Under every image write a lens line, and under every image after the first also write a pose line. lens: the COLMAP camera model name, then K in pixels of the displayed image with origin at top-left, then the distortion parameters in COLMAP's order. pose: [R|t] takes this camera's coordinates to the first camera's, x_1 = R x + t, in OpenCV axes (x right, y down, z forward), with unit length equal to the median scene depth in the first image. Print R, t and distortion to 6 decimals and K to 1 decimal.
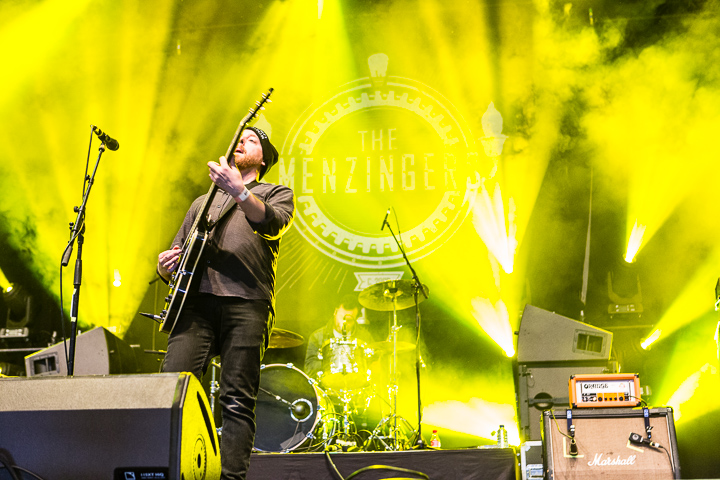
lens RADIAL K [[1131.4, 0, 367.3], [0, 1131.4, 225.6], [0, 0, 1]] dist [-0.038738, 0.000000]
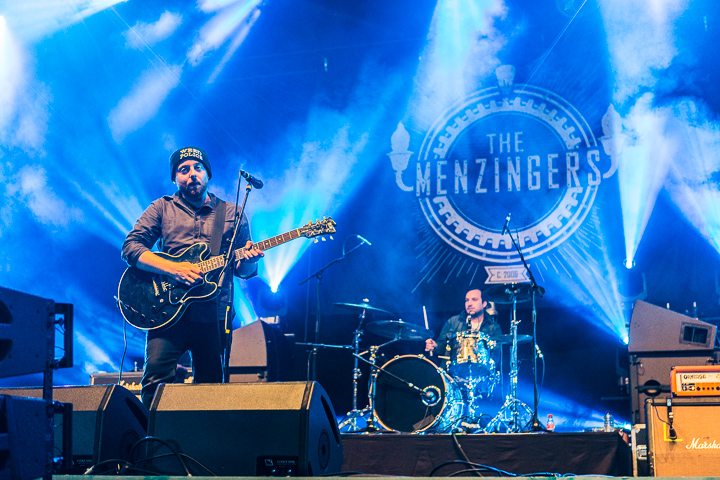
lens RADIAL K [[1104.1, 0, 364.5], [0, 1104.1, 228.5], [0, 0, 1]] dist [-0.036085, 0.000000]
pose [[0.989461, -0.015939, -0.143920, 0.037260], [0.020067, 0.999426, 0.027280, -0.036154], [0.143402, -0.029881, 0.989213, -0.100427]]
